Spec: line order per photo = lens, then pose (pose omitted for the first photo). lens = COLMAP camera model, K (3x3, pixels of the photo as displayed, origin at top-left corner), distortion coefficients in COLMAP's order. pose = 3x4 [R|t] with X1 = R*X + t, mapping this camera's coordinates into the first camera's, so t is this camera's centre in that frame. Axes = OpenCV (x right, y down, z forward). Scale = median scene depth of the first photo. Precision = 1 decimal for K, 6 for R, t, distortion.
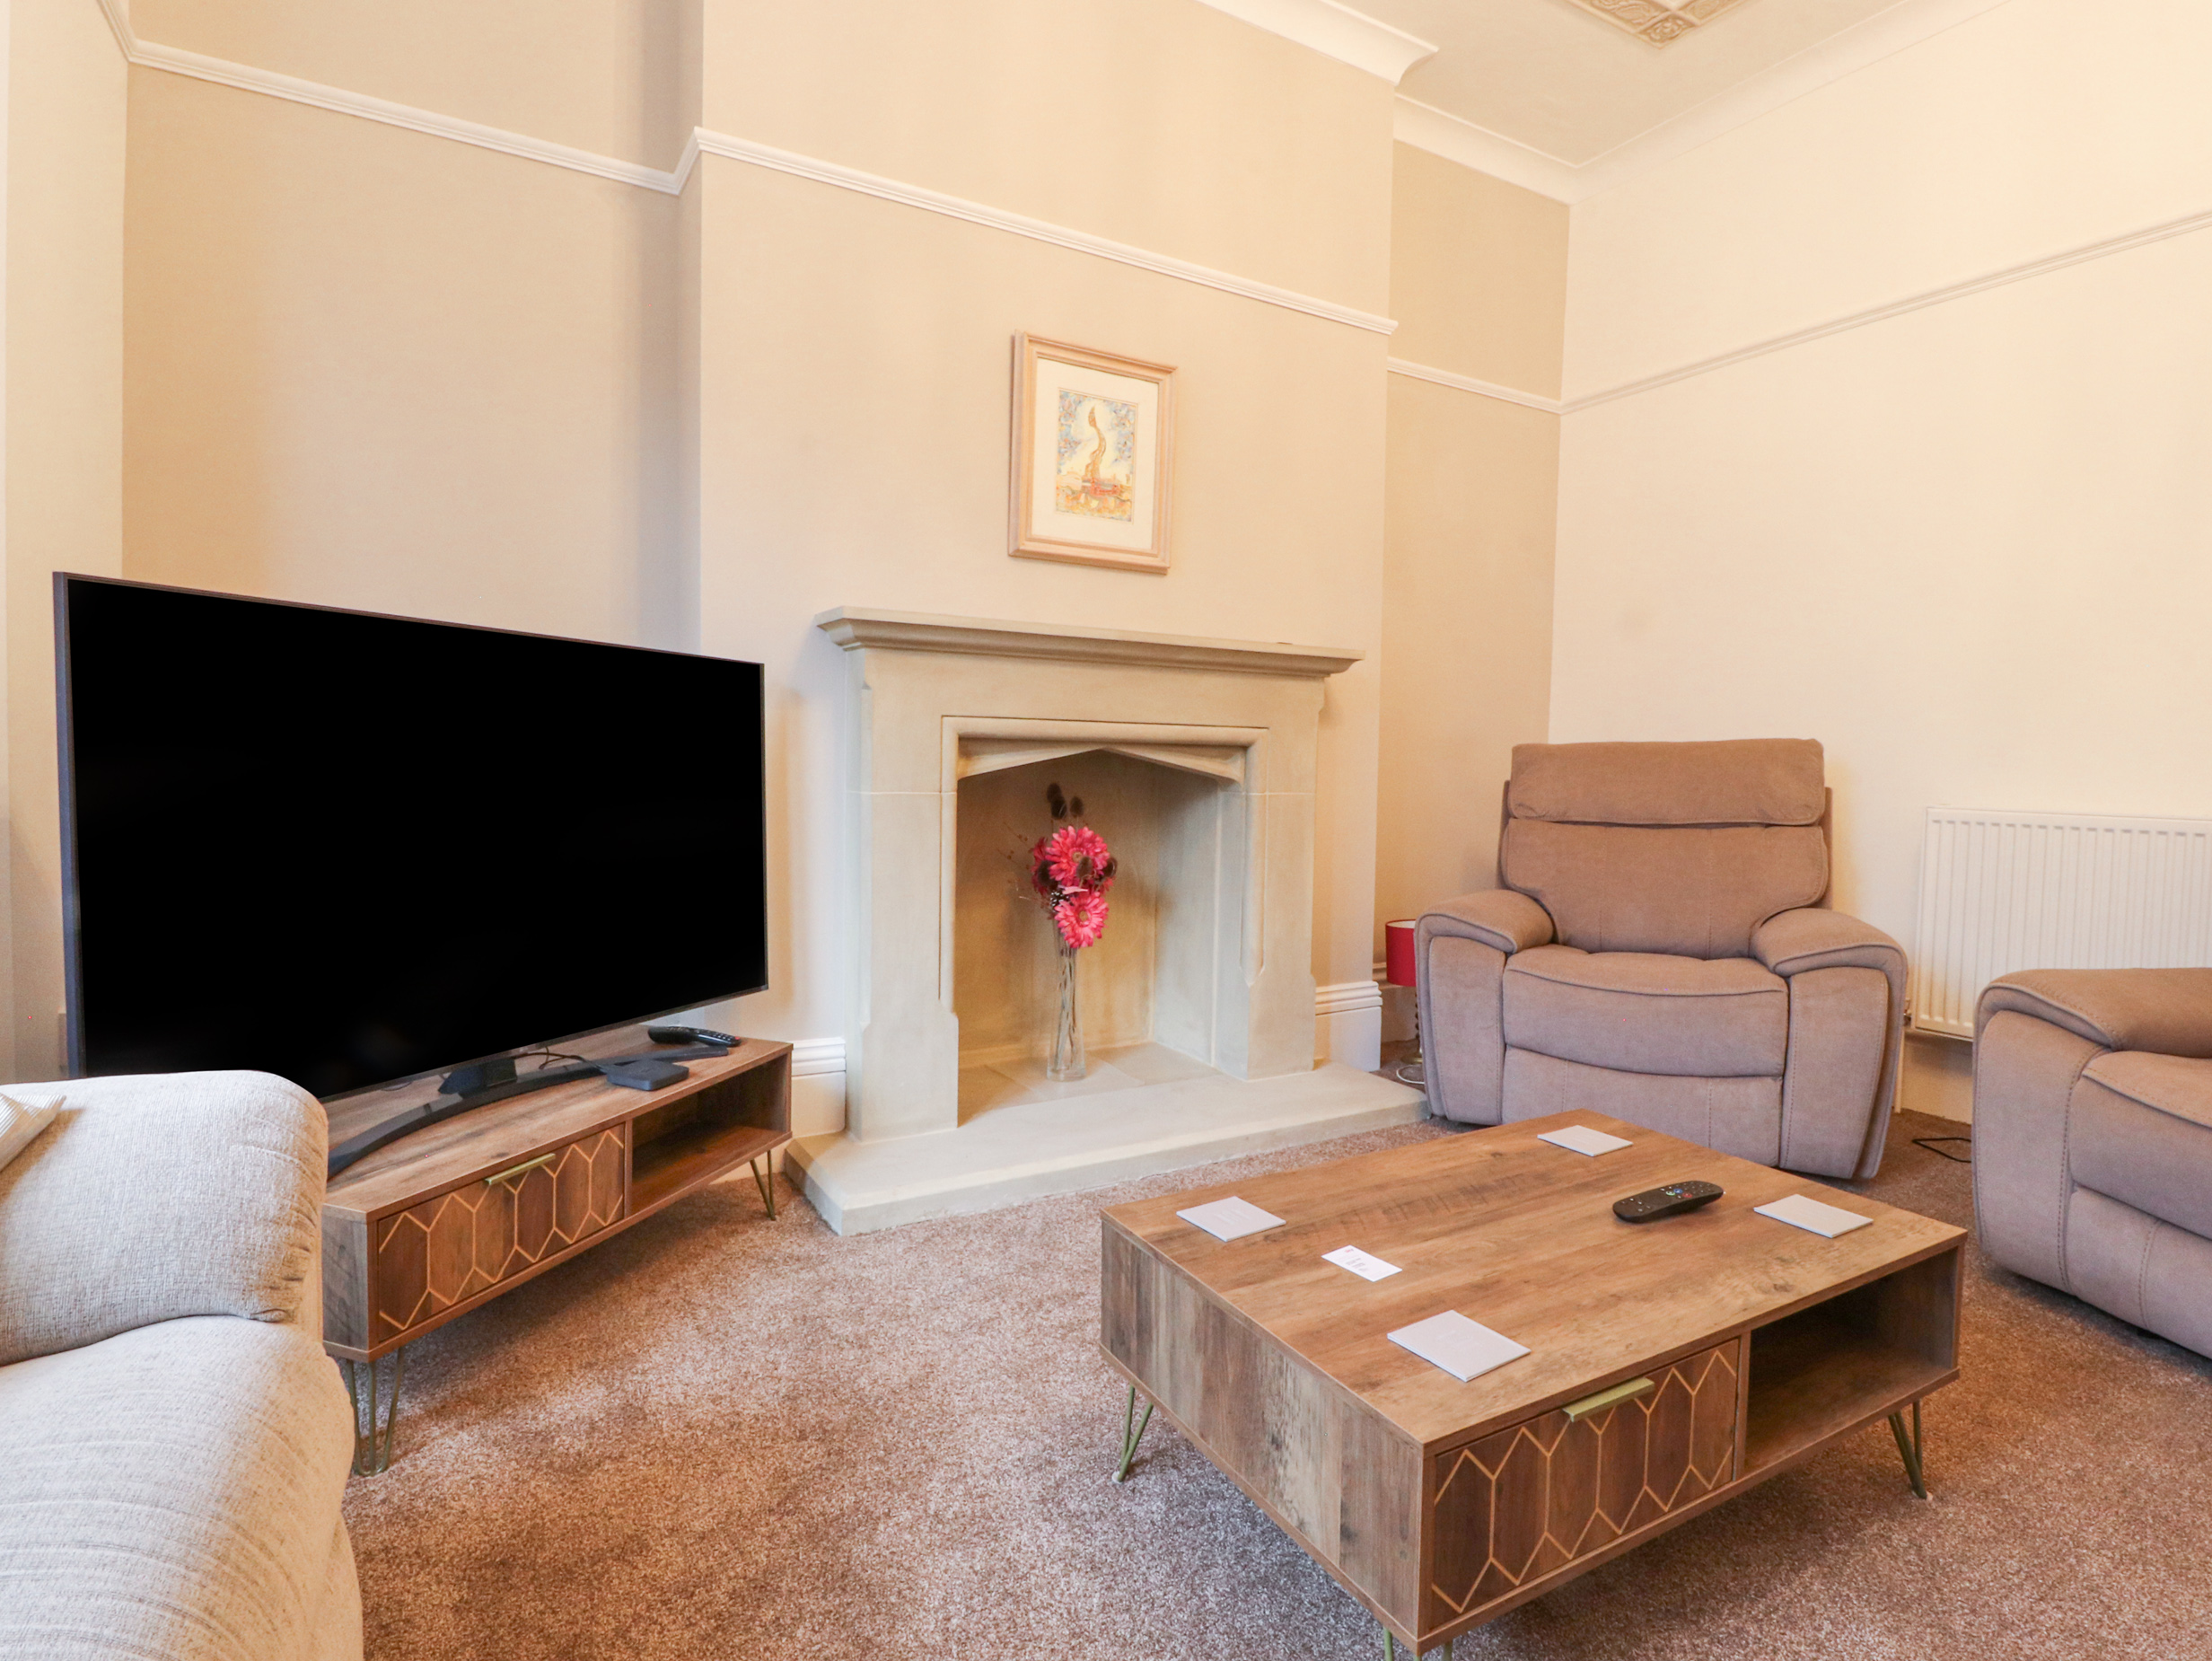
lens RADIAL K [[1133.4, 0, 1111.1], [0, 1133.4, 816.0], [0, 0, 1]] dist [0.005100, -0.013794]
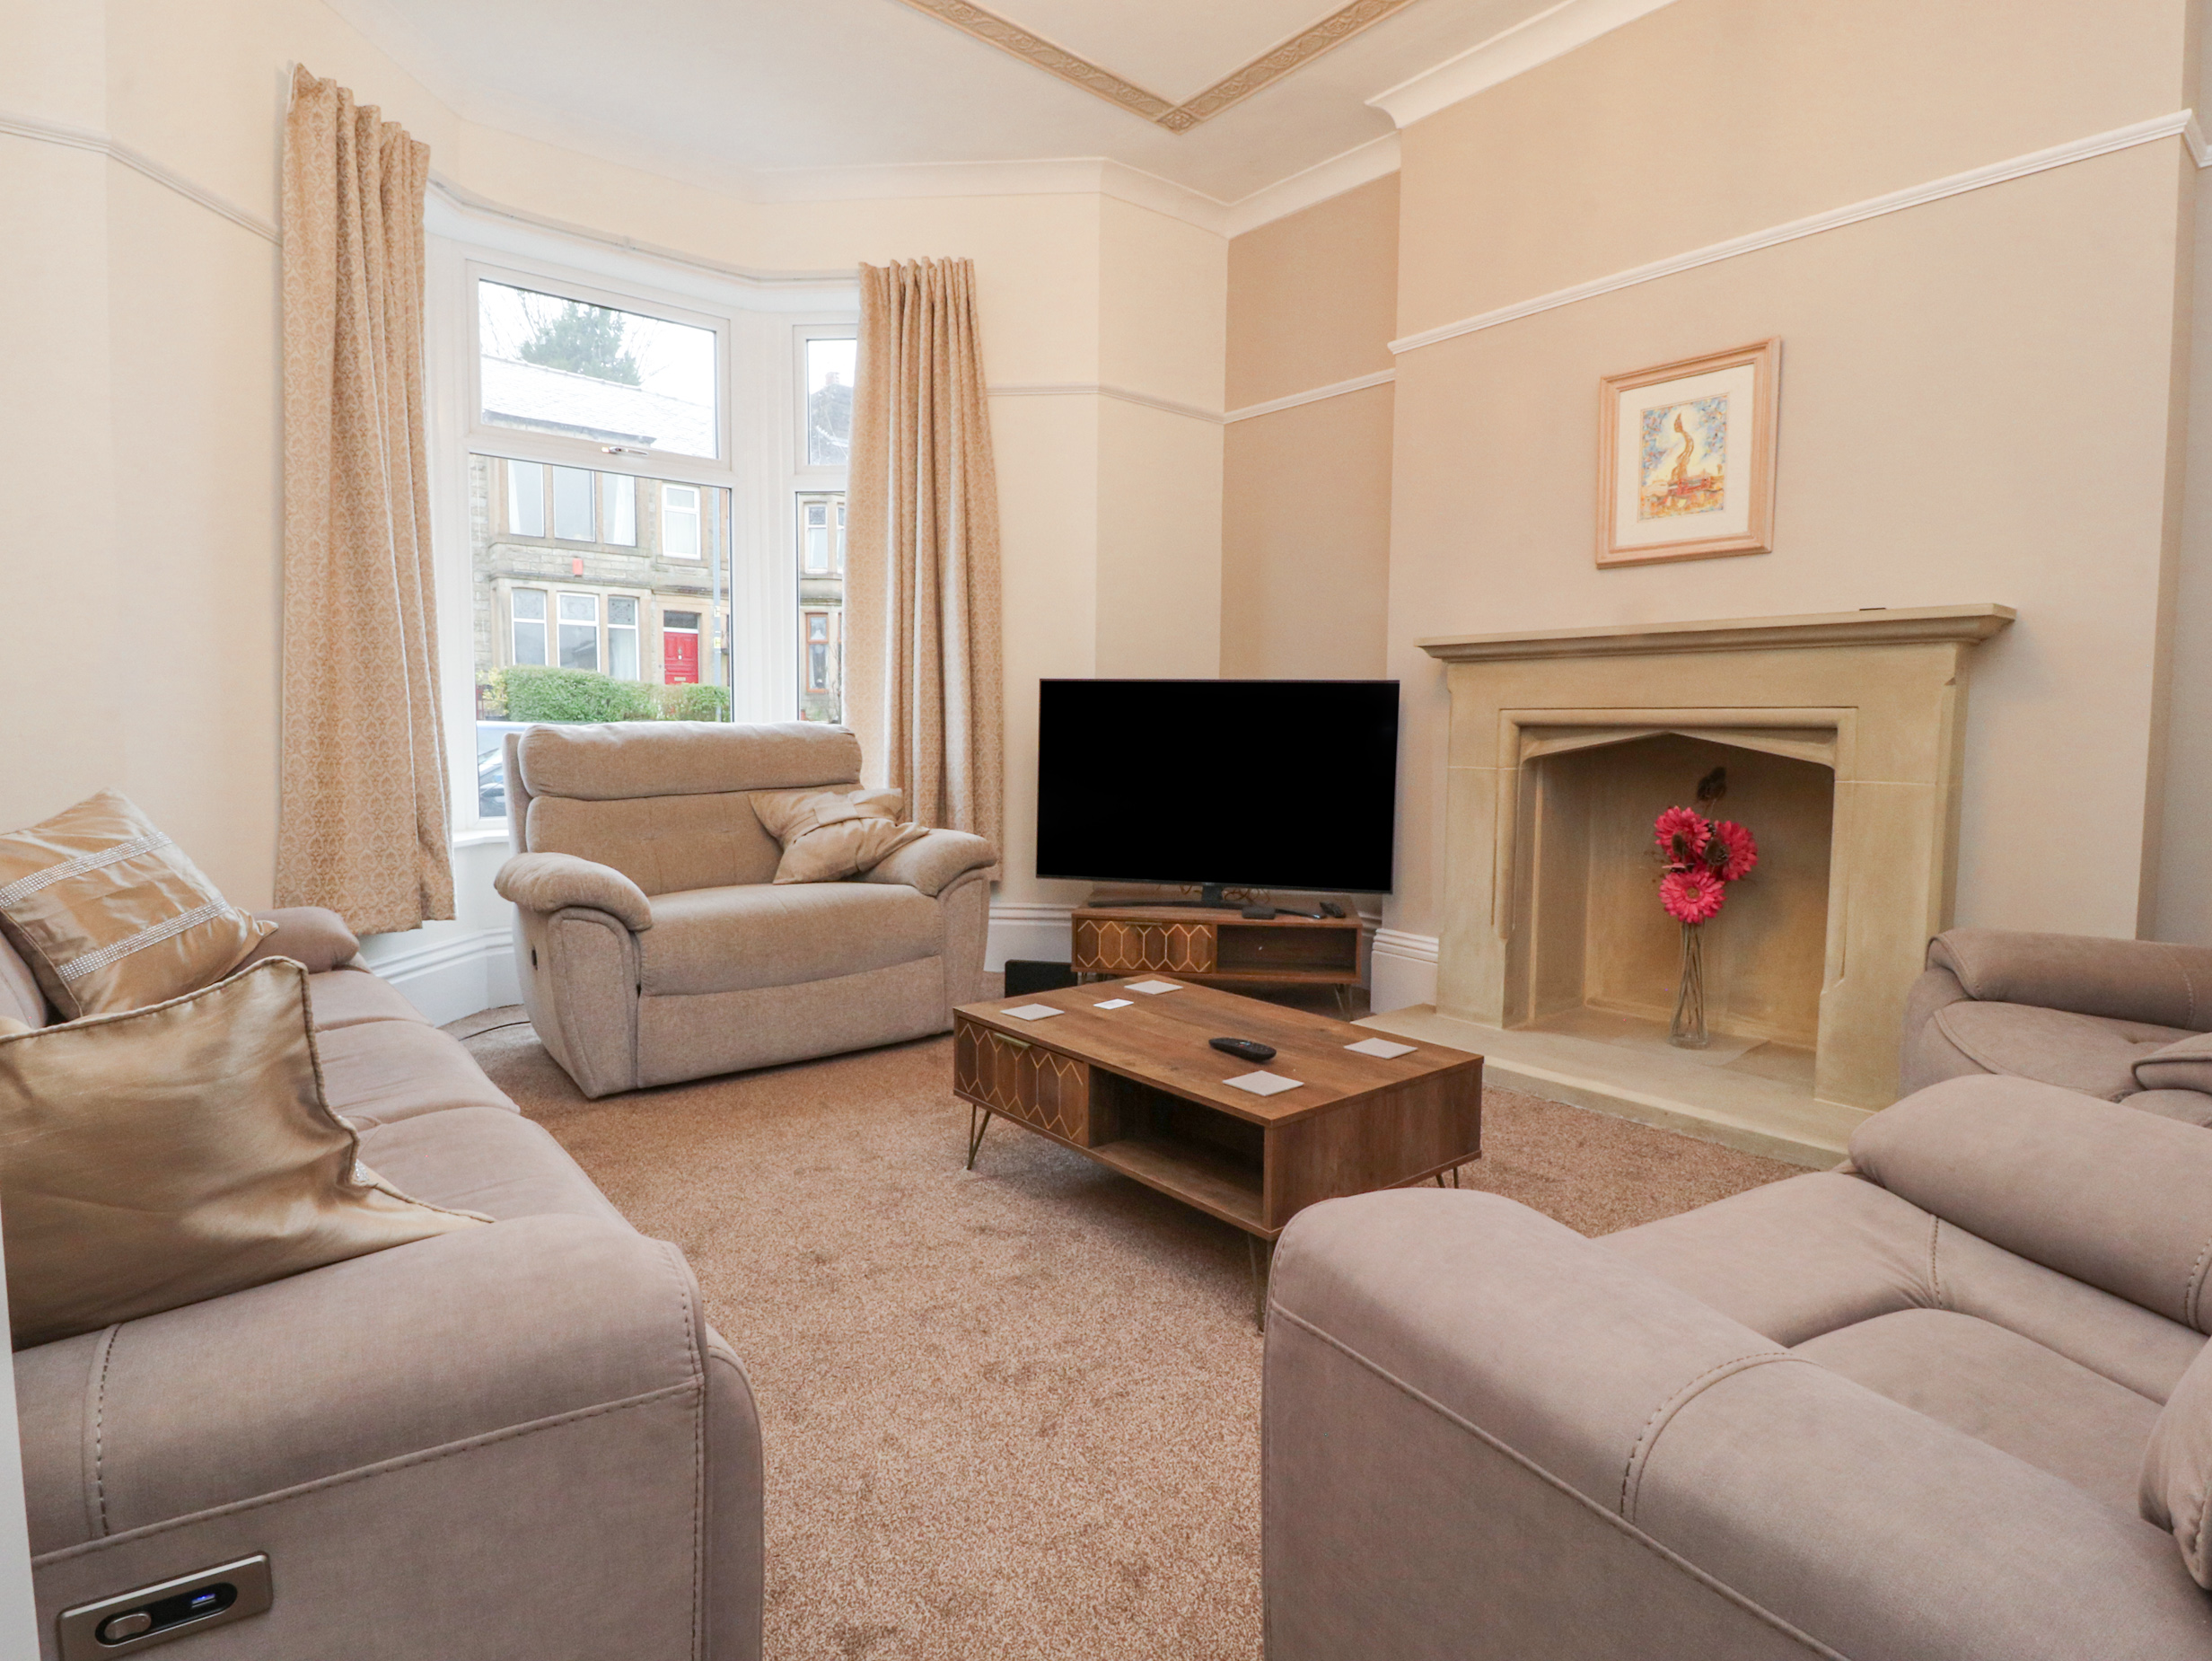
lens RADIAL K [[1133.4, 0, 1111.1], [0, 1133.4, 816.0], [0, 0, 1]] dist [0.005100, -0.013794]
pose [[0.190299, 0.060923, -0.979834, 1.062573], [-0.050242, 0.997369, 0.052256, -0.012234], [0.980440, 0.039285, 0.192859, 0.315453]]
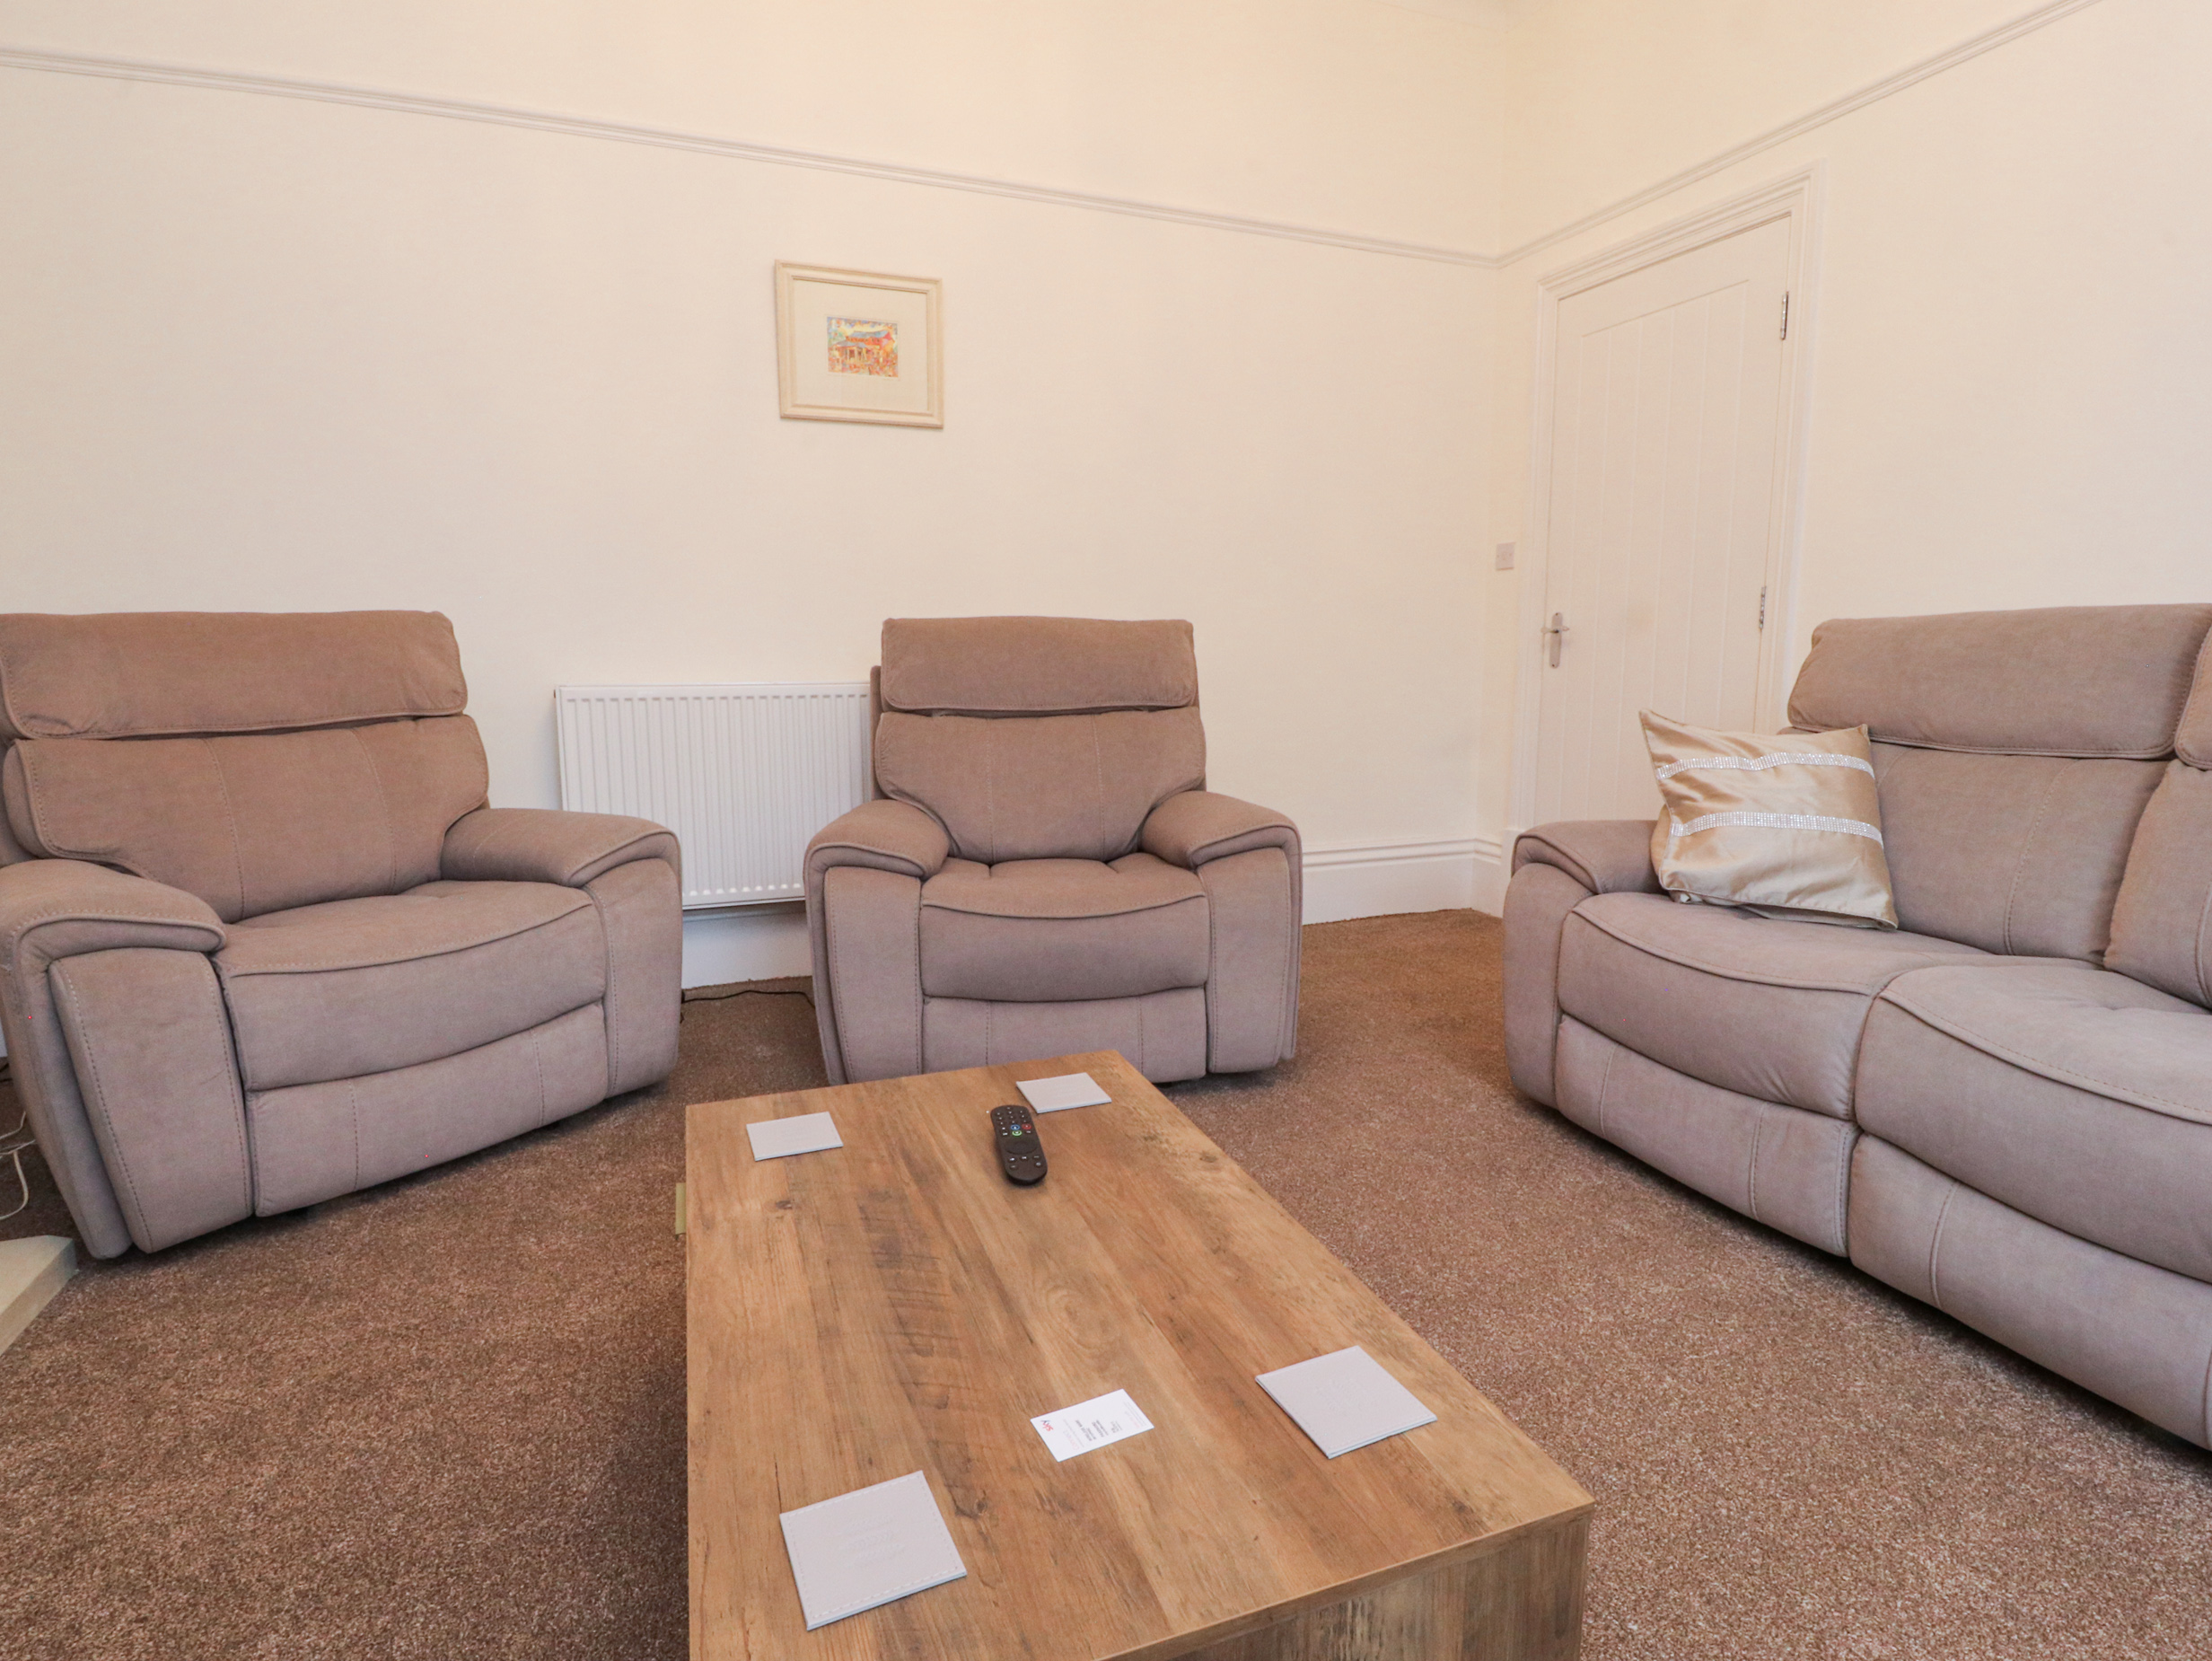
lens RADIAL K [[1133.4, 0, 1111.1], [0, 1133.4, 816.0], [0, 0, 1]] dist [0.005100, -0.013794]
pose [[0.163084, -0.158461, 0.973804, -0.178787], [0.053814, 0.986977, 0.151592, -0.022684], [-0.985144, 0.027682, 0.169487, 0.442995]]
